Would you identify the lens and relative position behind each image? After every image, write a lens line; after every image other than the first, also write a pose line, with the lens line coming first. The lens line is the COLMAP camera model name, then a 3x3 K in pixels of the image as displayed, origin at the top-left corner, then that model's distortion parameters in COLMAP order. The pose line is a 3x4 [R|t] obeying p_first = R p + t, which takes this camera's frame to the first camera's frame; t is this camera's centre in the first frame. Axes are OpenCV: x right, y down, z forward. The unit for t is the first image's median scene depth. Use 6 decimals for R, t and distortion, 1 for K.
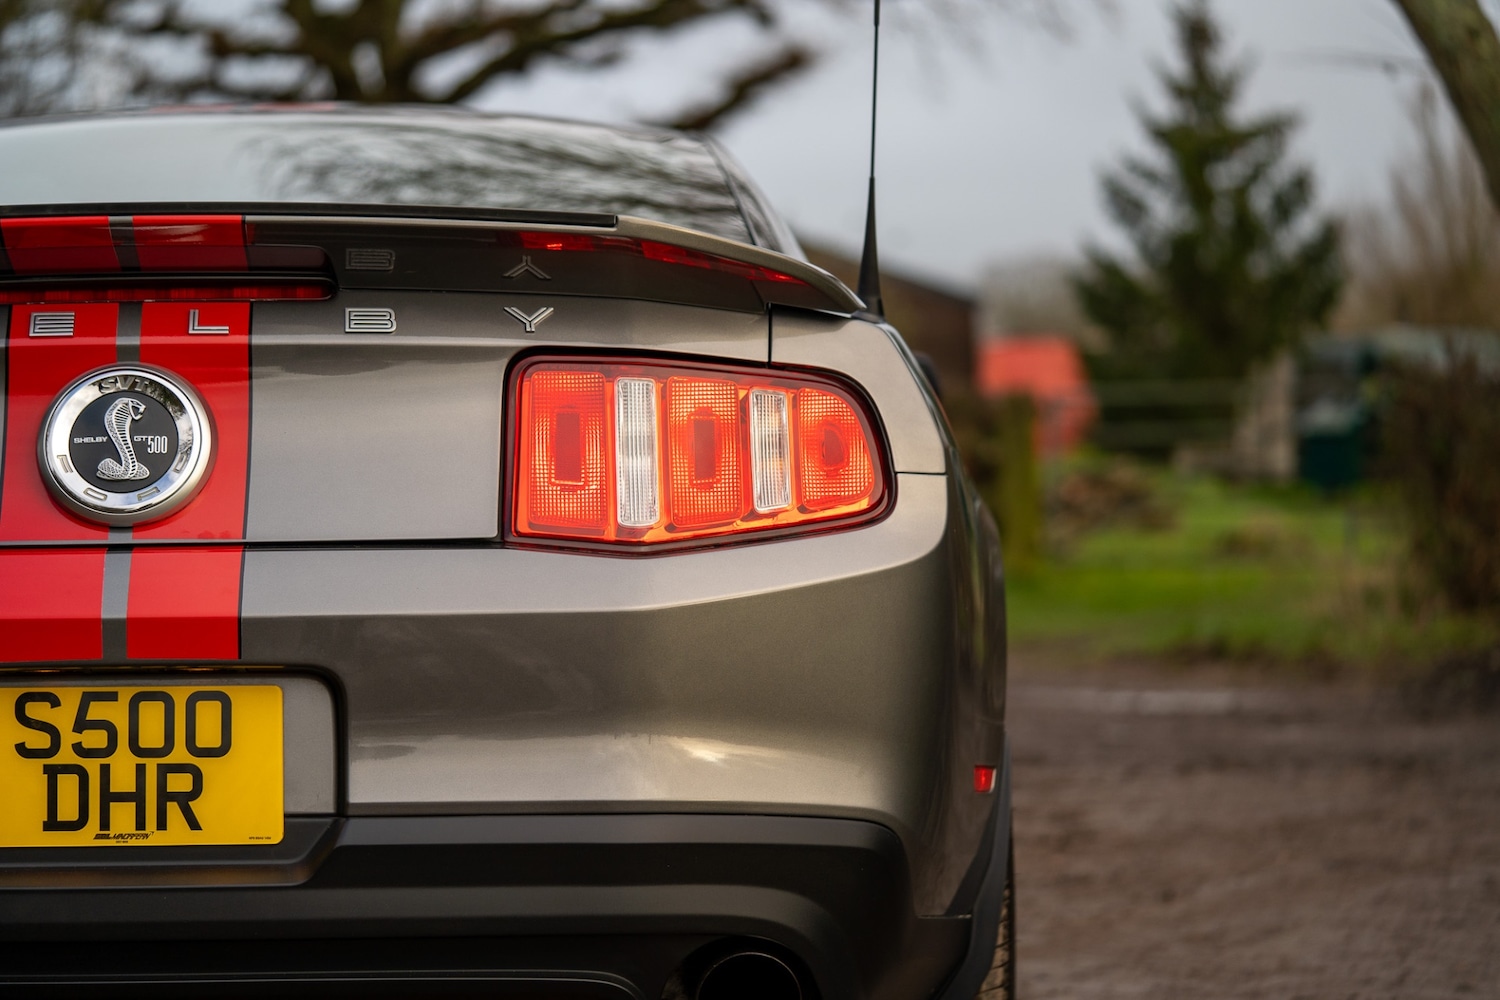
lens RADIAL K [[3944.7, 0, 750.0], [0, 3944.7, 500.0], [0, 0, 1]] dist [-0.165775, -0.265919]
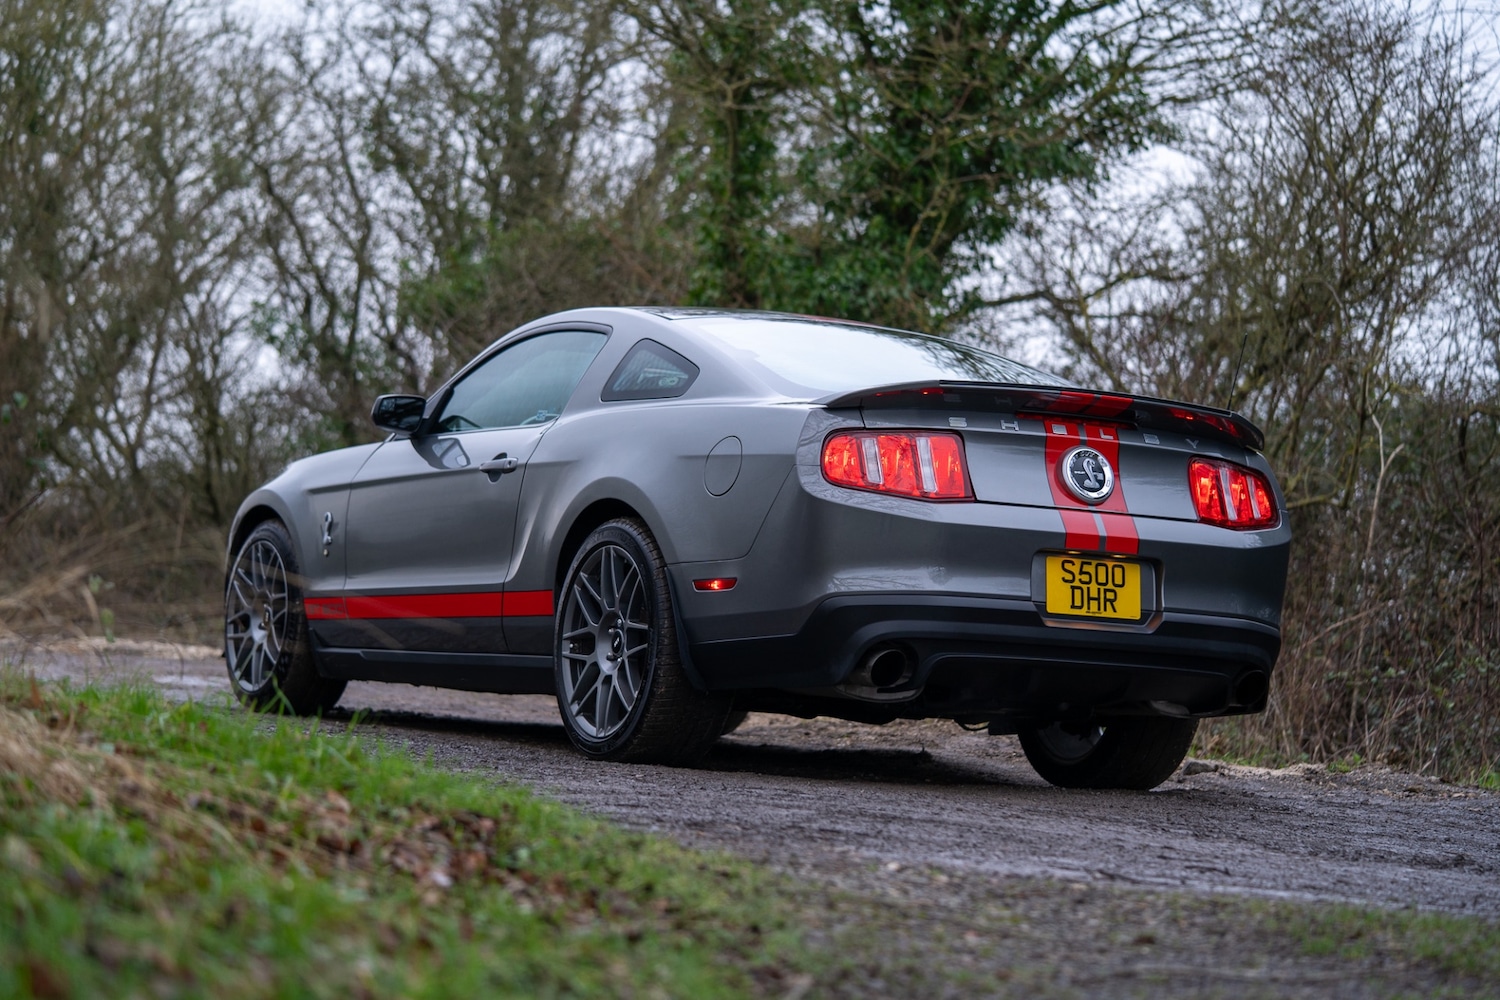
lens RADIAL K [[3944.7, 0, 750.0], [0, 3944.7, 500.0], [0, 0, 1]] dist [-0.165775, -0.265919]
pose [[0.889070, 0.092945, 0.448236, -1.648297], [-0.085028, 0.995661, -0.037807, 0.131734], [-0.449805, -0.004500, 0.893116, -1.424077]]
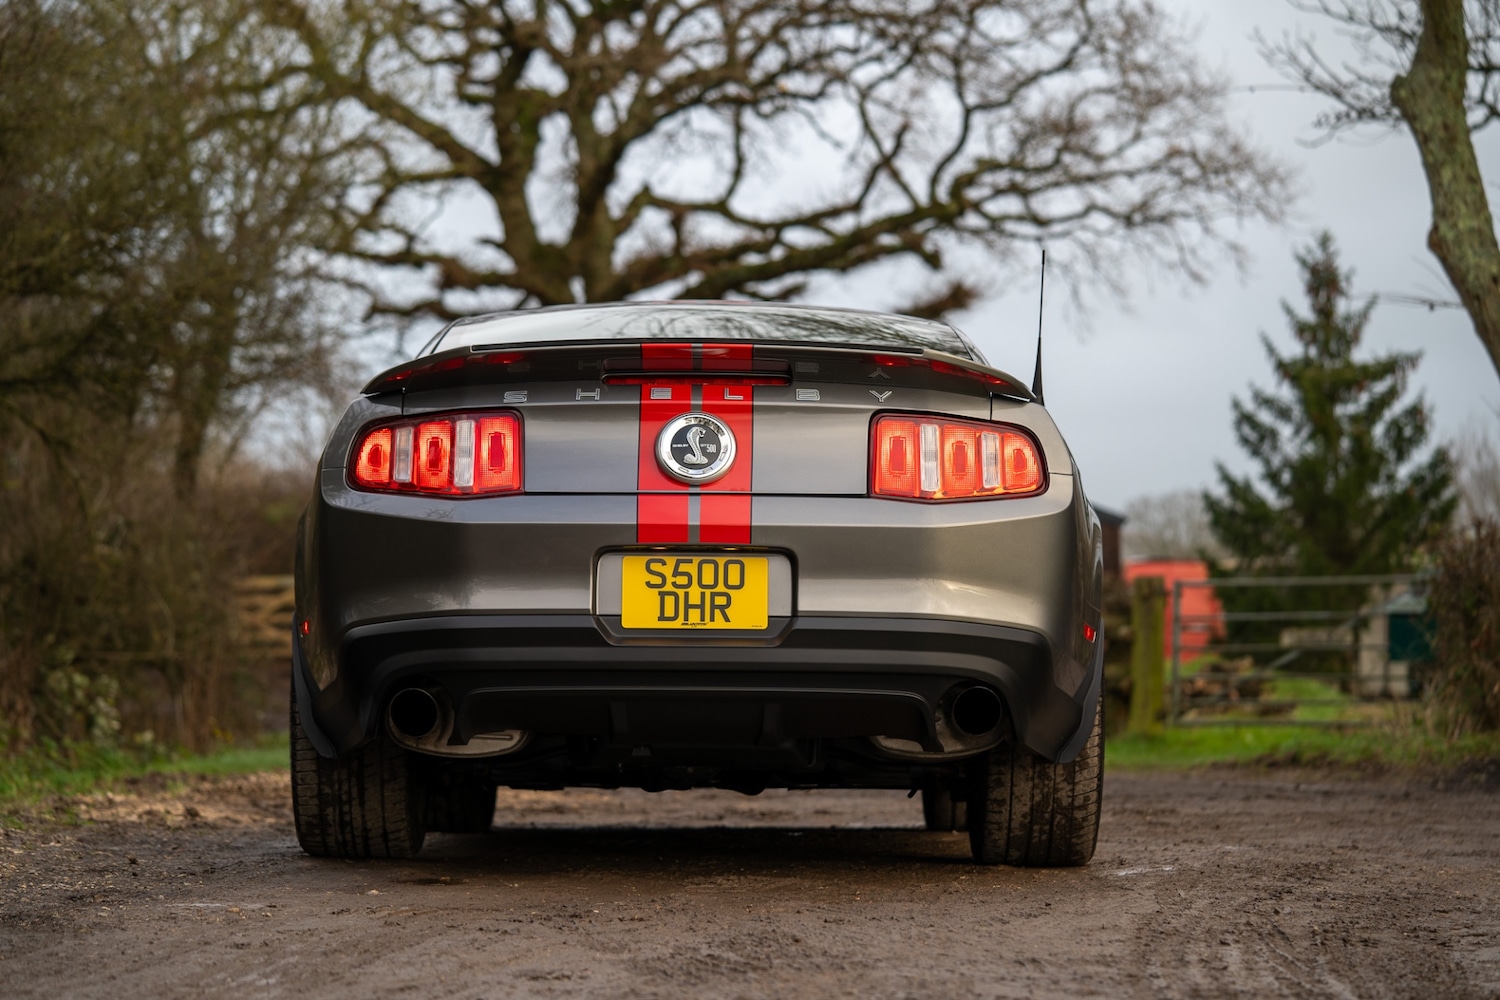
lens RADIAL K [[3944.7, 0, 750.0], [0, 3944.7, 500.0], [0, 0, 1]] dist [-0.165775, -0.265919]
pose [[0.999109, 0.019237, -0.037569, -0.046314], [-0.021472, 0.997966, -0.060016, 0.146005], [0.036338, 0.060770, 0.997490, -1.188758]]
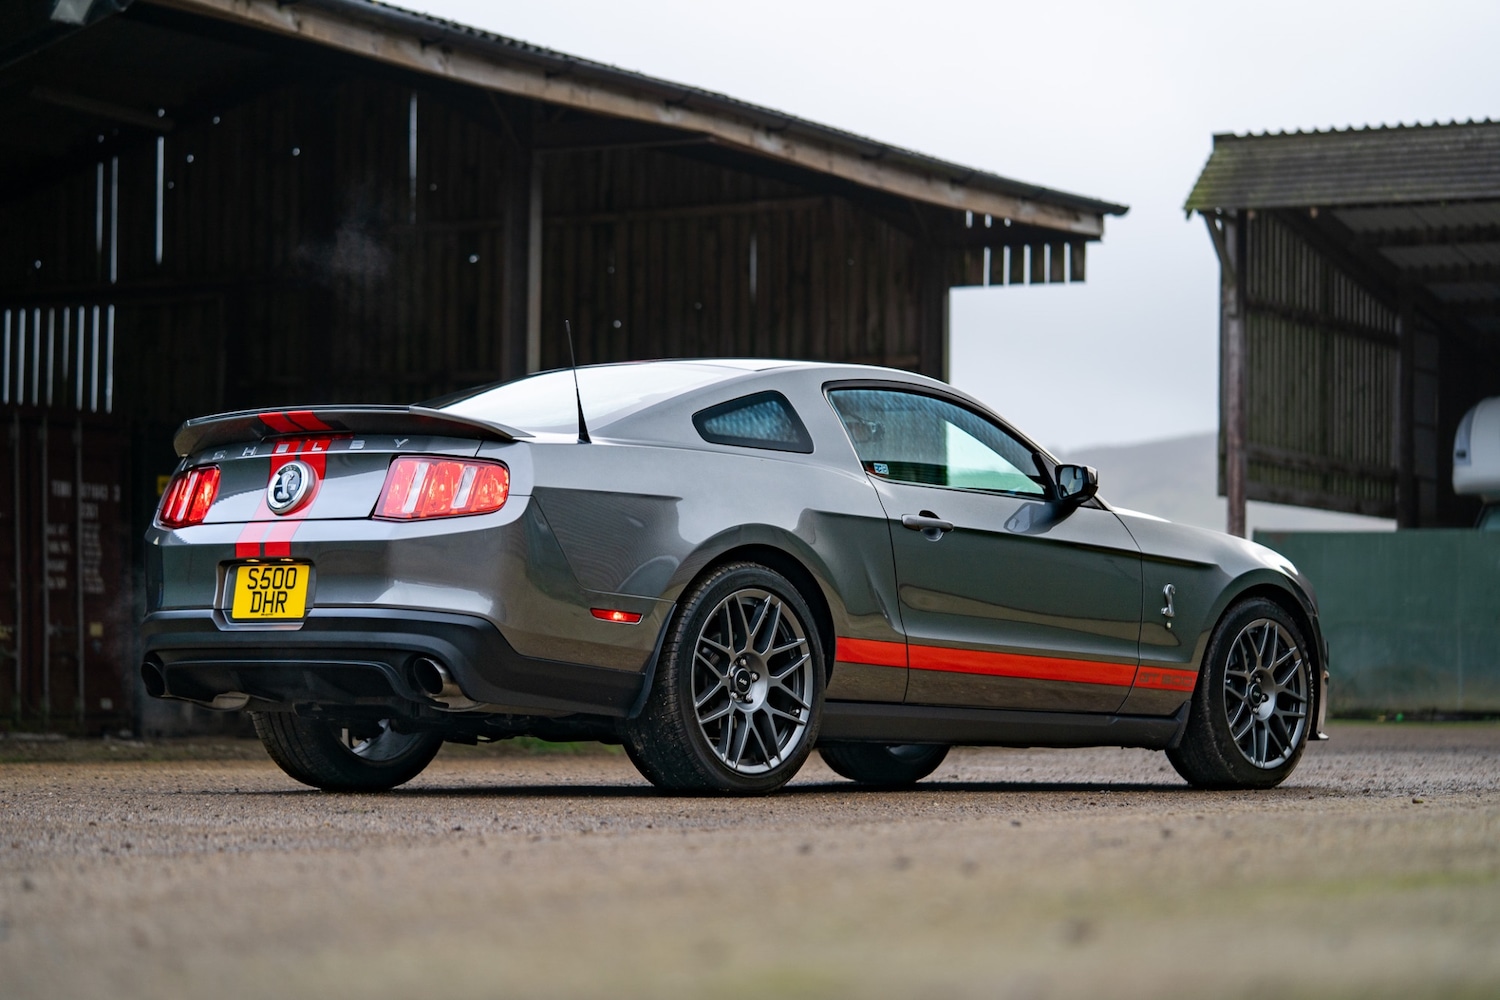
lens RADIAL K [[3944.7, 0, 750.0], [0, 3944.7, 500.0], [0, 0, 1]] dist [-0.165775, -0.265919]
pose [[0.728745, -0.015772, -0.684603, 2.178151], [-0.024855, 0.998467, -0.049461, 0.136683], [0.684334, 0.053060, 0.727236, -0.960043]]
